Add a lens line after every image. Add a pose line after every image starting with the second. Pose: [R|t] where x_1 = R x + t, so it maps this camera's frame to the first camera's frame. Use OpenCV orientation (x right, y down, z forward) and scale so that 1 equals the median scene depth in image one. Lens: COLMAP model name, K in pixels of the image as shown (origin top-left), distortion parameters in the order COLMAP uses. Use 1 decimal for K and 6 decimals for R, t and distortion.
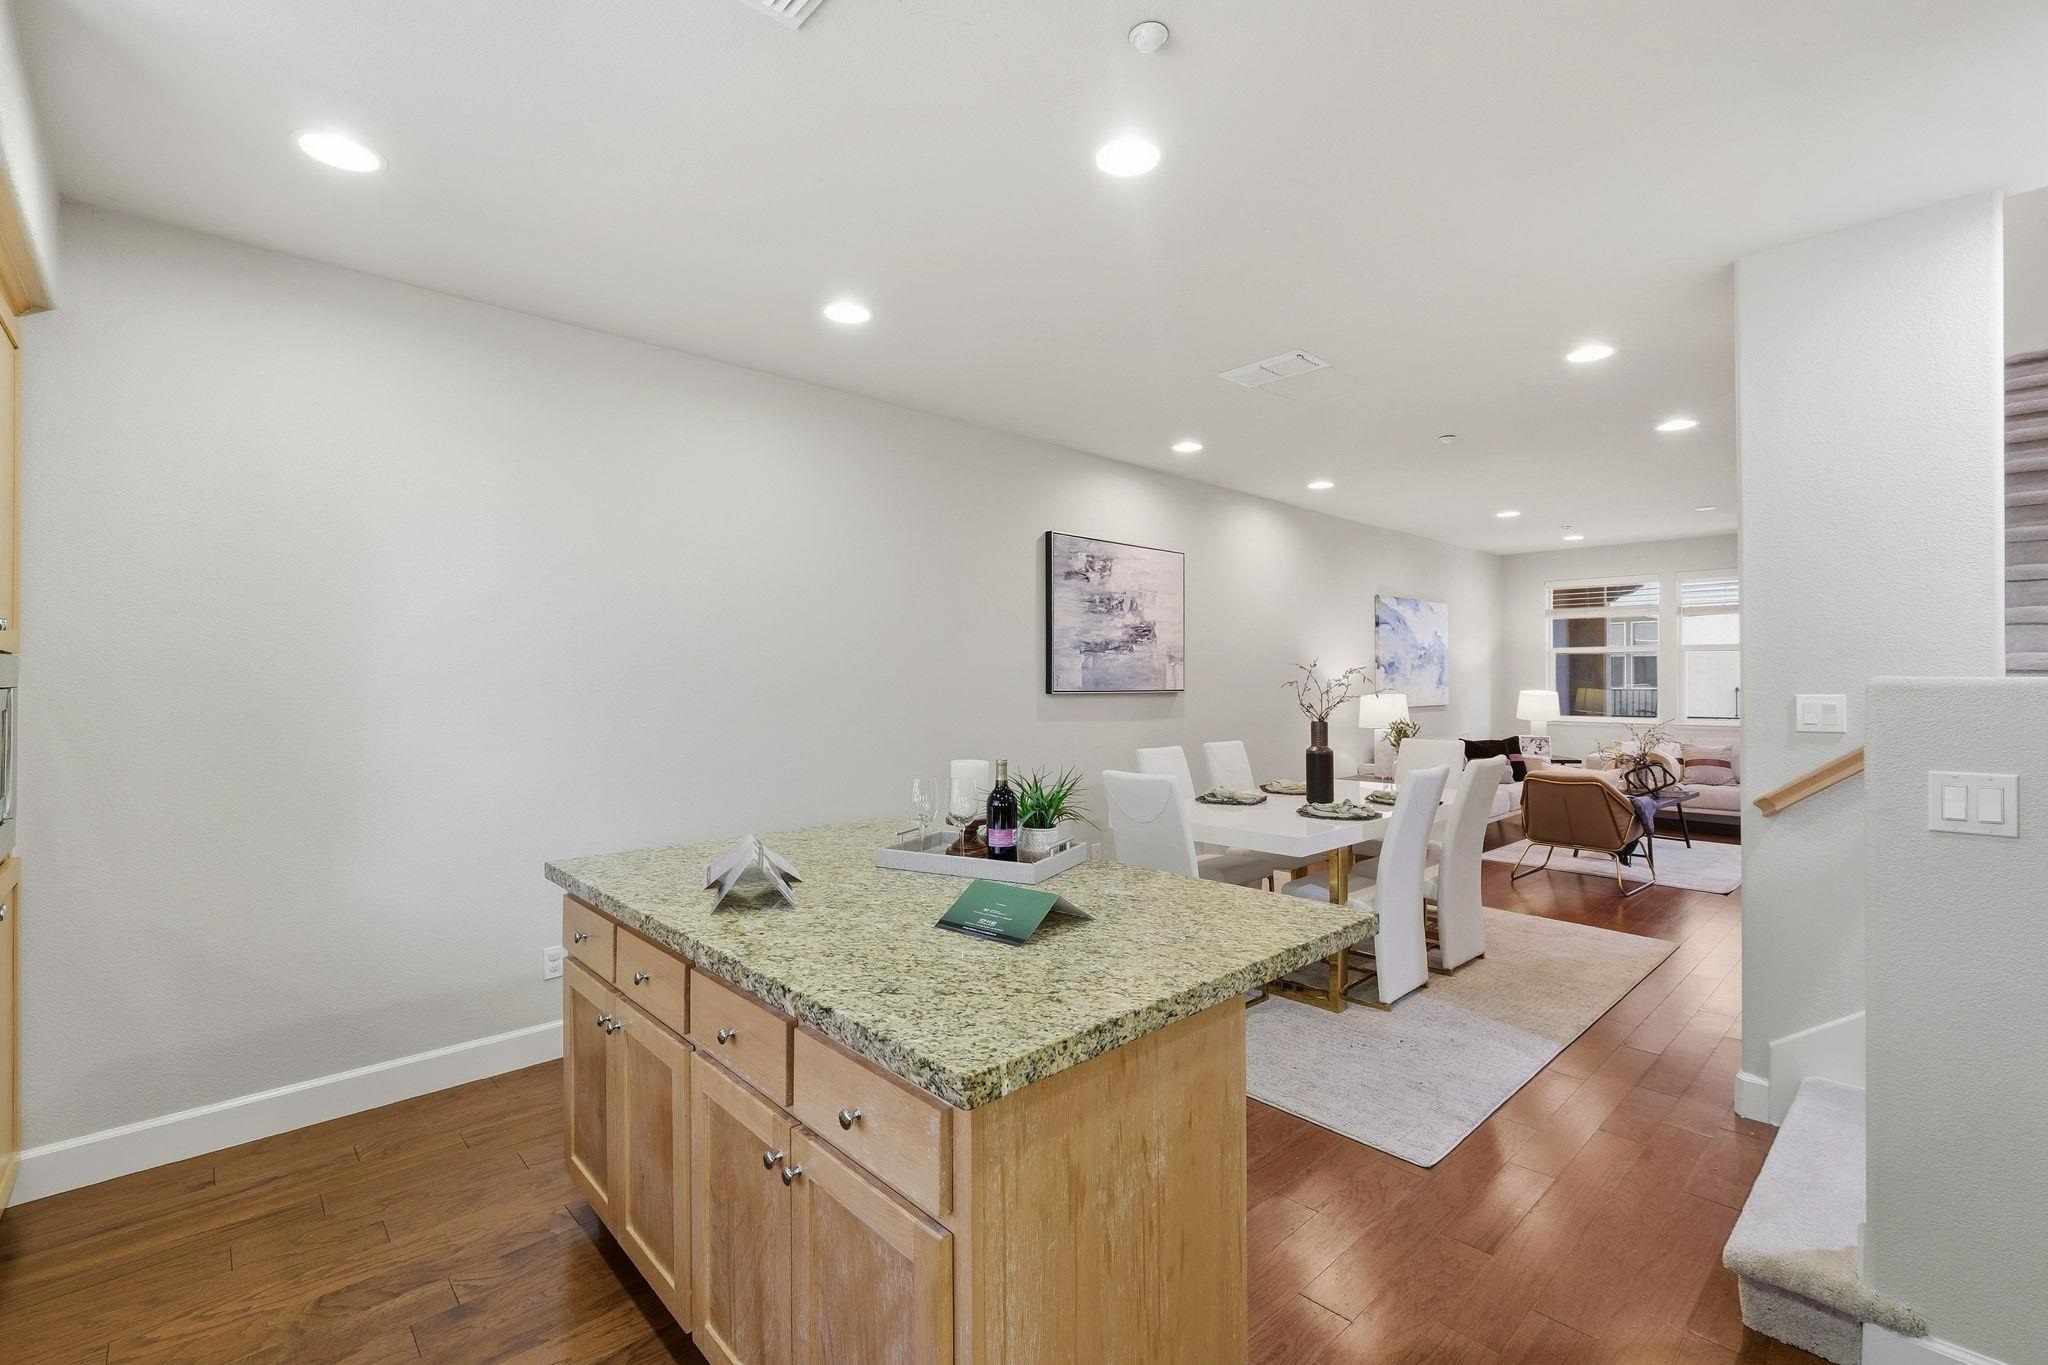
lens RADIAL K [[897.4, 0, 1034.6], [0, 897.4, 678.5], [0, 0, 1]] dist [-0.005010, 0.002300]
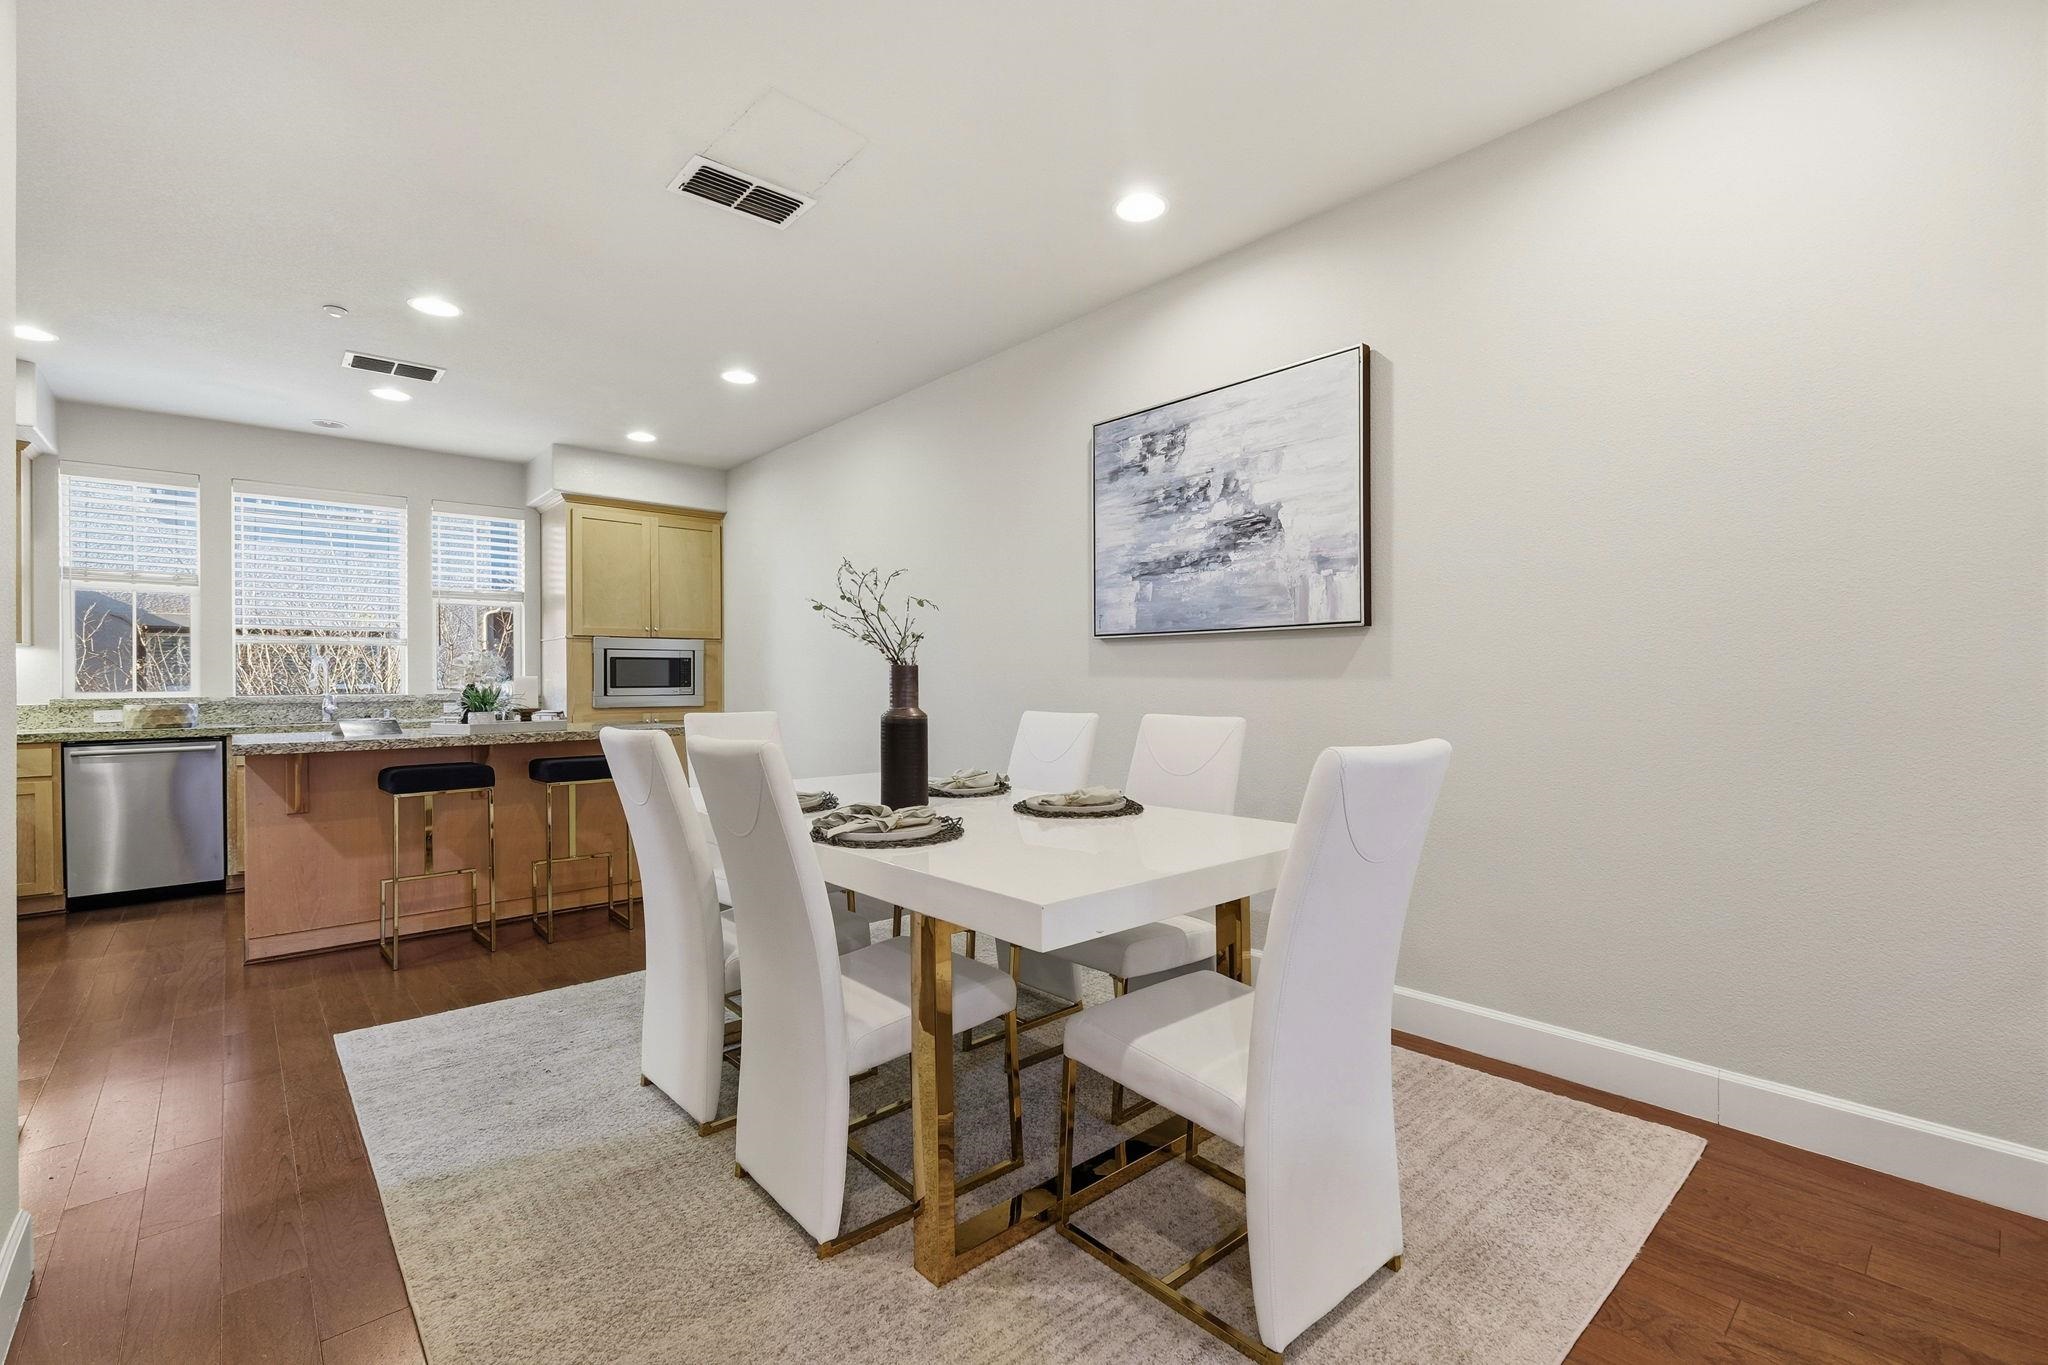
lens RADIAL K [[897.4, 0, 1028.7], [0, 897.4, 684.8], [0, 0, 1]] dist [-0.005010, 0.002300]
pose [[-0.027005, 0.001996, -0.999633, 0.725721], [0.005221, 0.999985, 0.001856, 0.050234], [0.999622, -0.005169, -0.027015, 0.899559]]
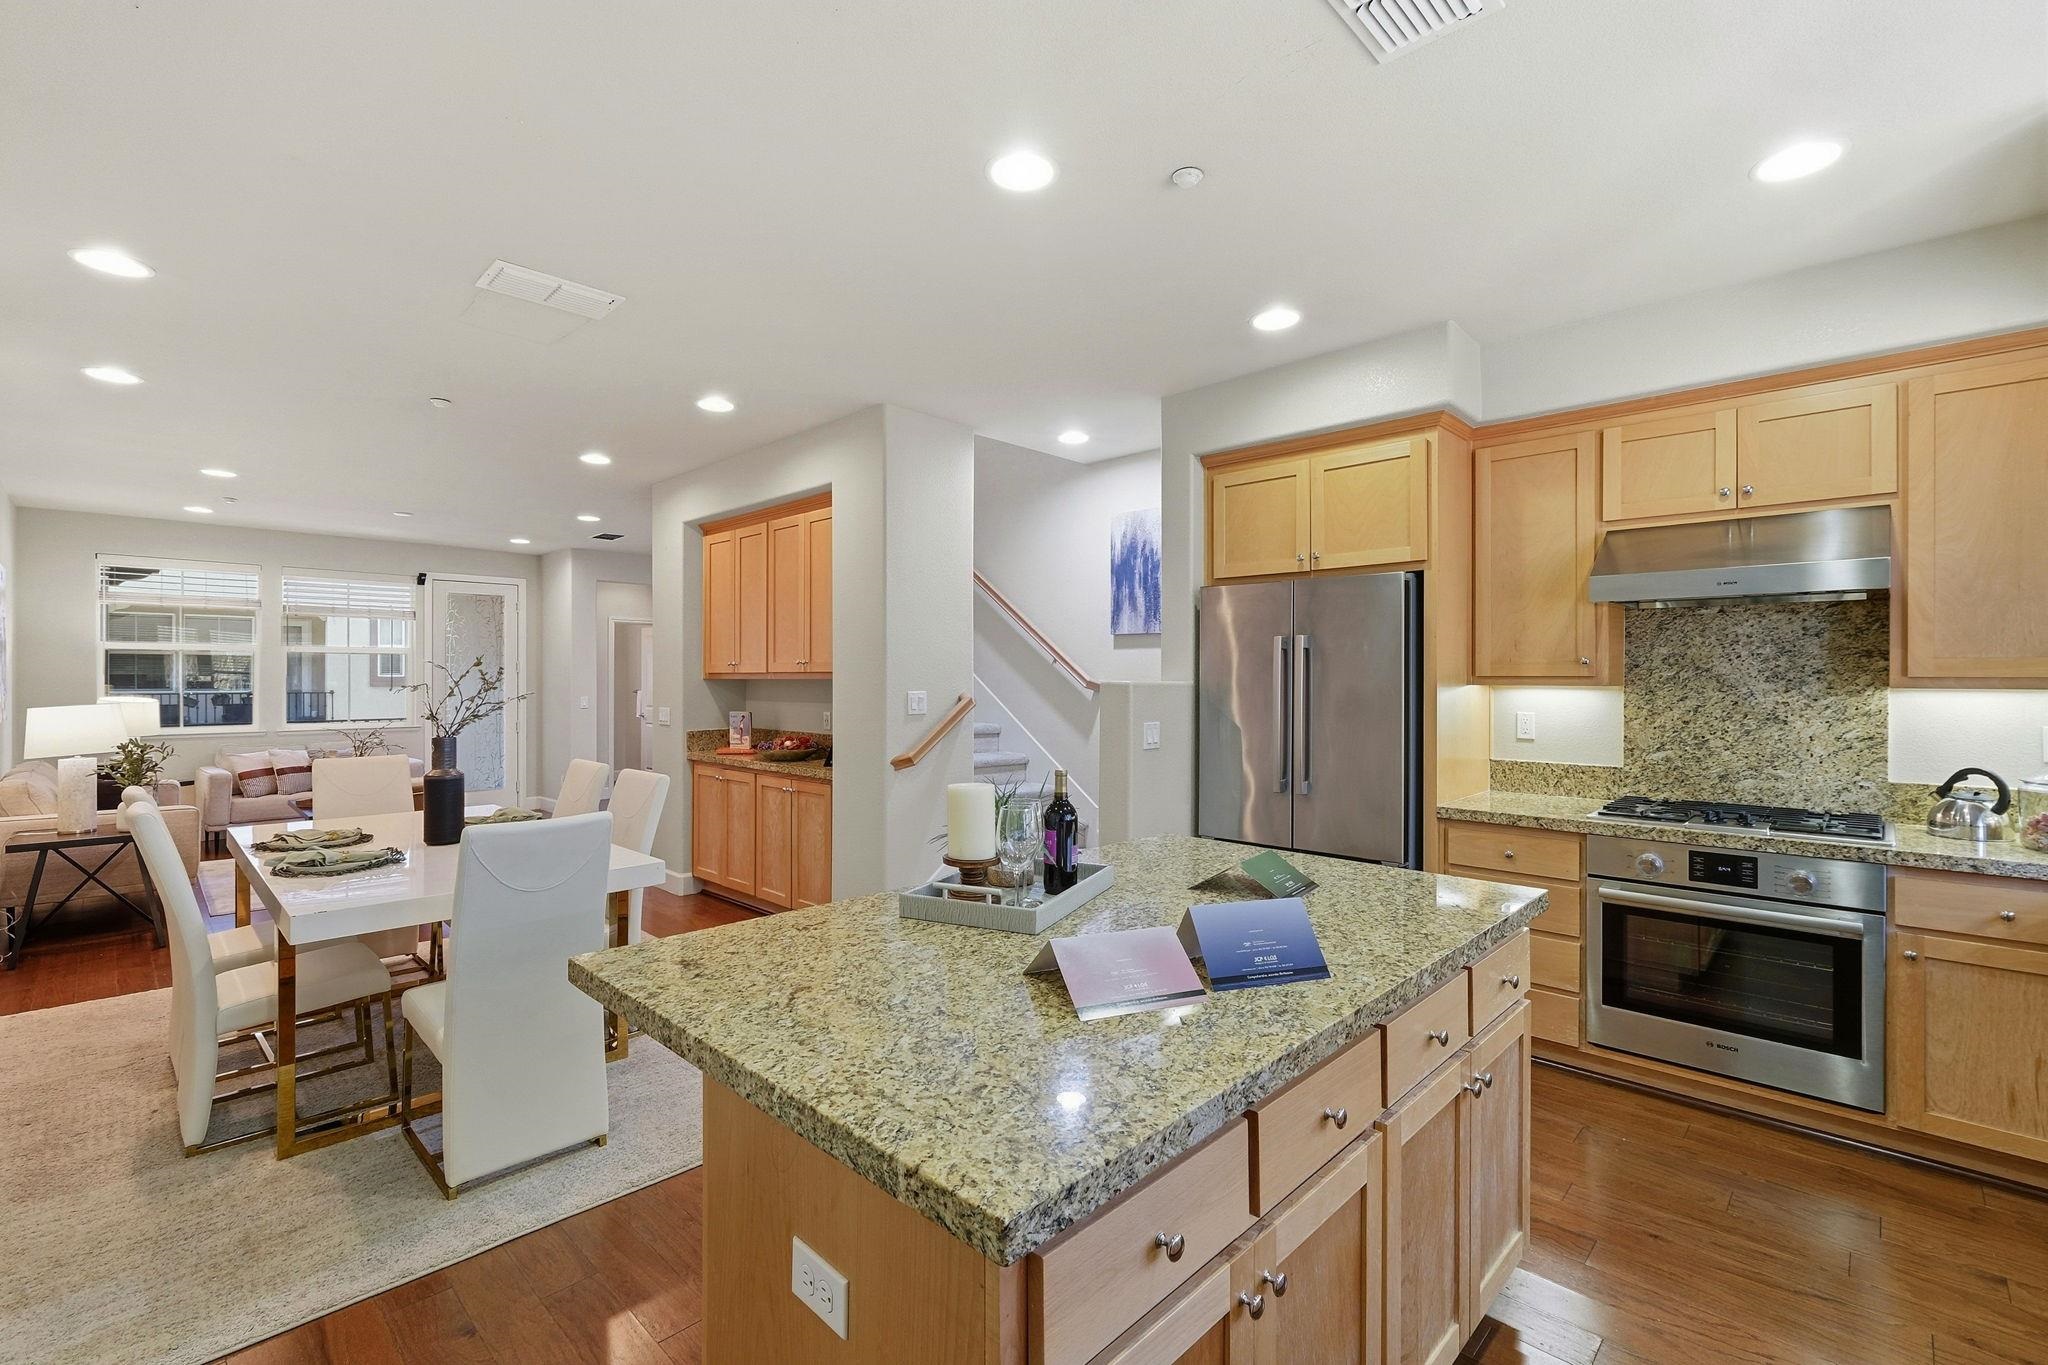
lens RADIAL K [[897.4, 0, 1022.1], [0, 897.4, 677.2], [0, 0, 1]] dist [-0.005010, 0.002300]
pose [[-0.036572, 0.002840, 0.999327, -0.400499], [0.001959, 0.999994, -0.002771, 0.000516], [-0.999329, 0.001856, -0.036578, 0.433210]]
